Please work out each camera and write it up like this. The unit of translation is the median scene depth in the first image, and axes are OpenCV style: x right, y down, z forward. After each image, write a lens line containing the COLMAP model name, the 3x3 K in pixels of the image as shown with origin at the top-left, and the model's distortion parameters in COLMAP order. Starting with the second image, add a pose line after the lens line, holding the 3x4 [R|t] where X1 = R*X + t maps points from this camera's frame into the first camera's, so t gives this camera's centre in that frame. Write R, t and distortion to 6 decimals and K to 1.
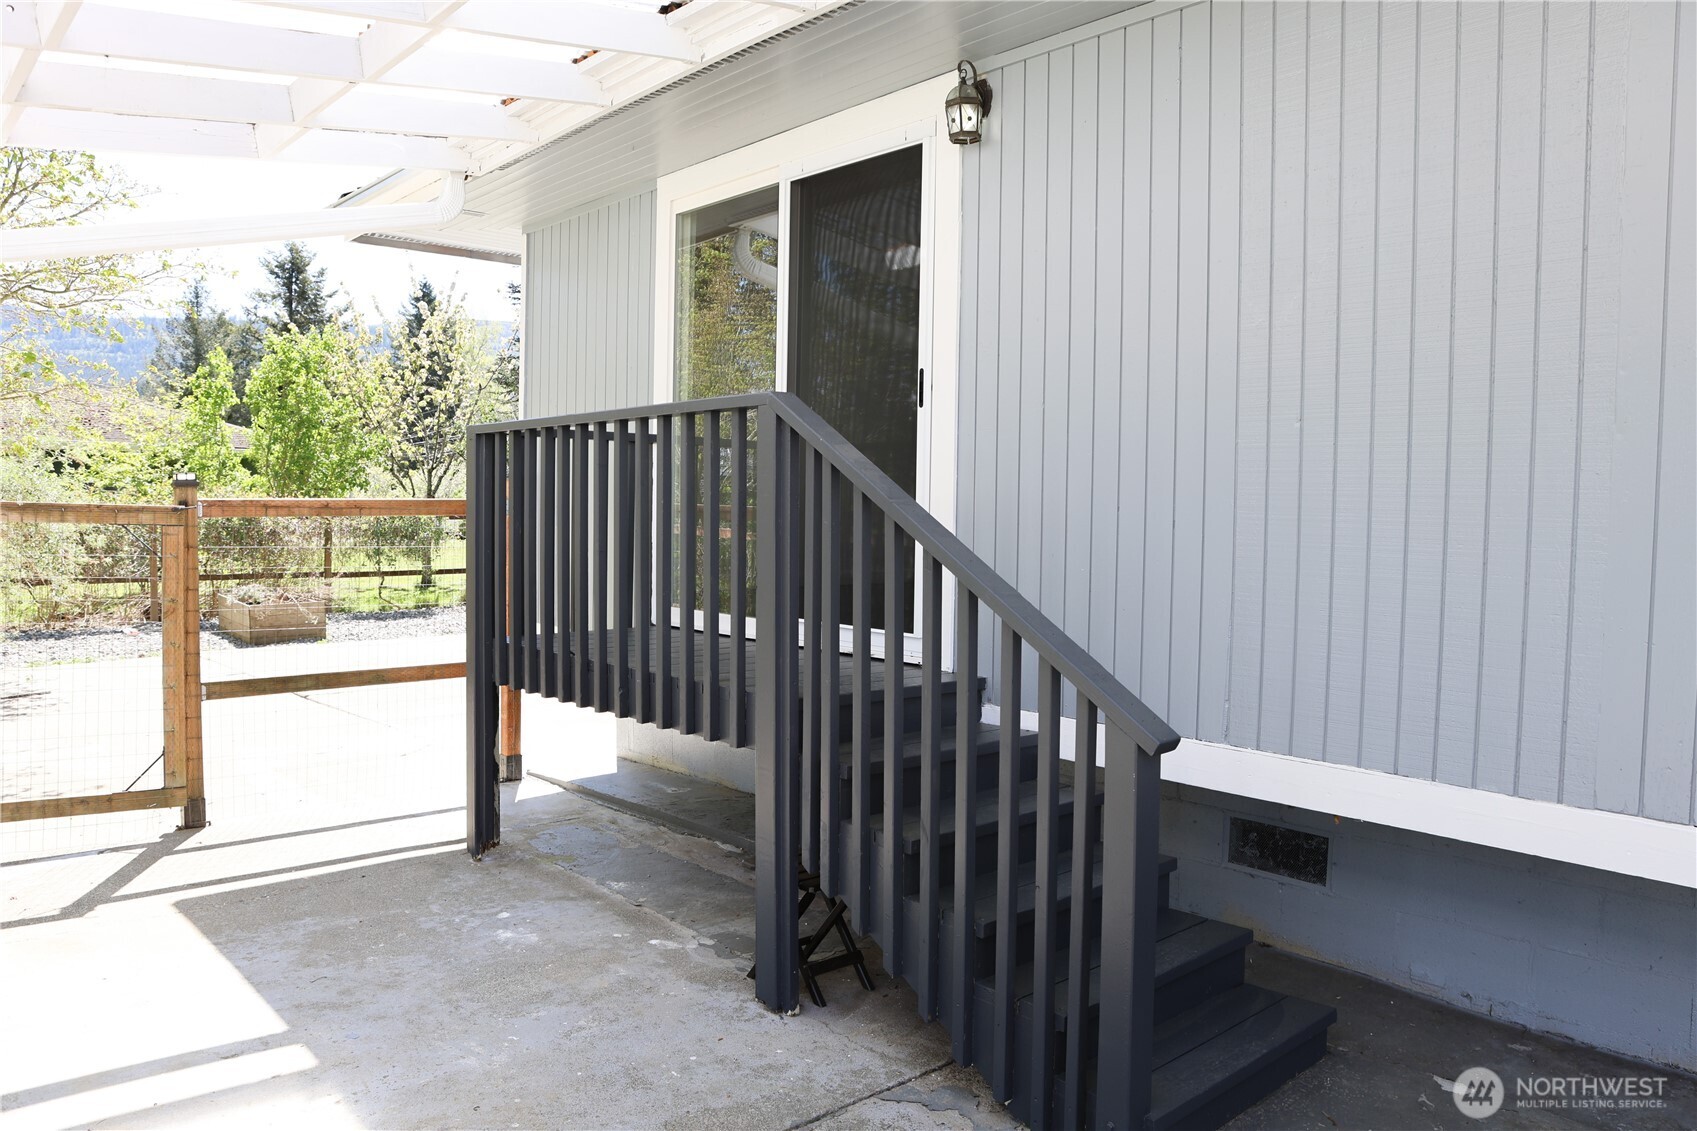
lens RADIAL K [[1173.1, 0, 848.5], [0, 1173.1, 565.5], [0, 0, 1]] dist [-0.003325, -0.000884]
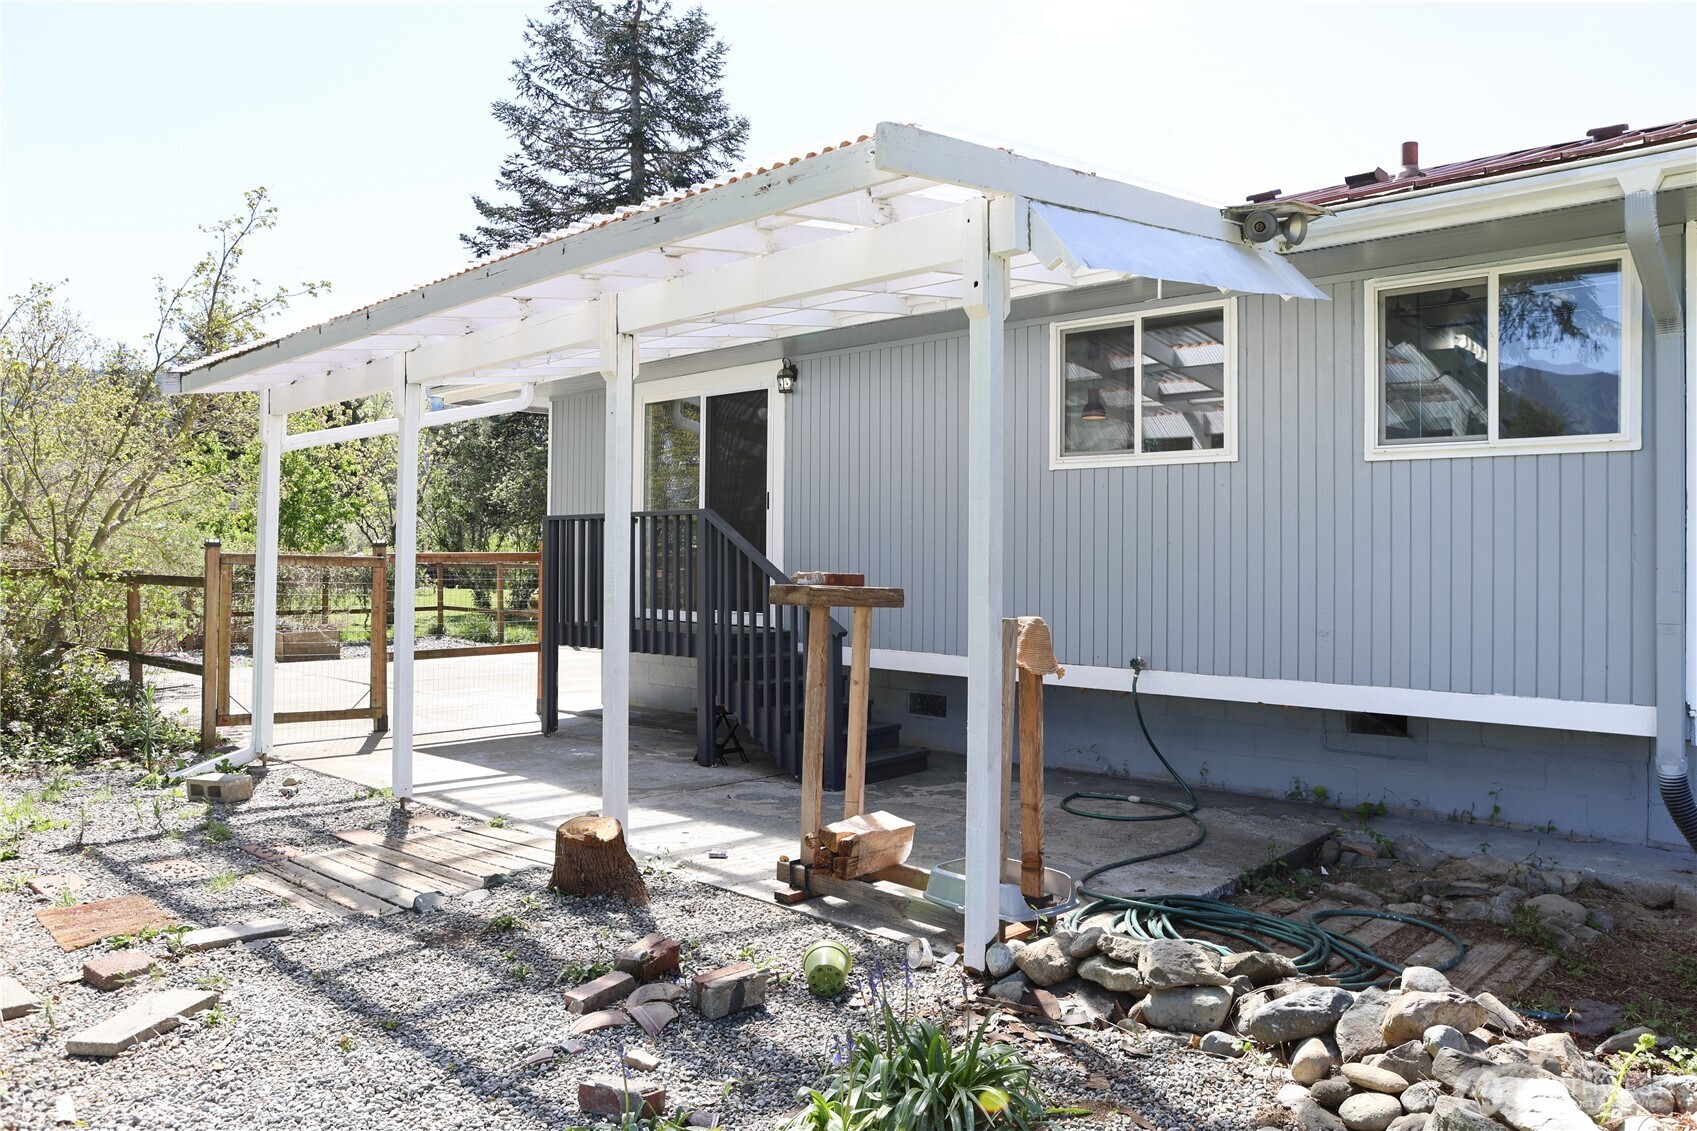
lens RADIAL K [[1191.0, 0, 848.5], [0, 1191.0, 565.5], [0, 0, 1]] dist [0.001336, 0.000233]
pose [[0.996058, -0.008682, 0.088273, 0.014049], [0.012211, 0.999144, -0.039516, 0.061409], [-0.087854, 0.040438, 0.995312, -1.269302]]
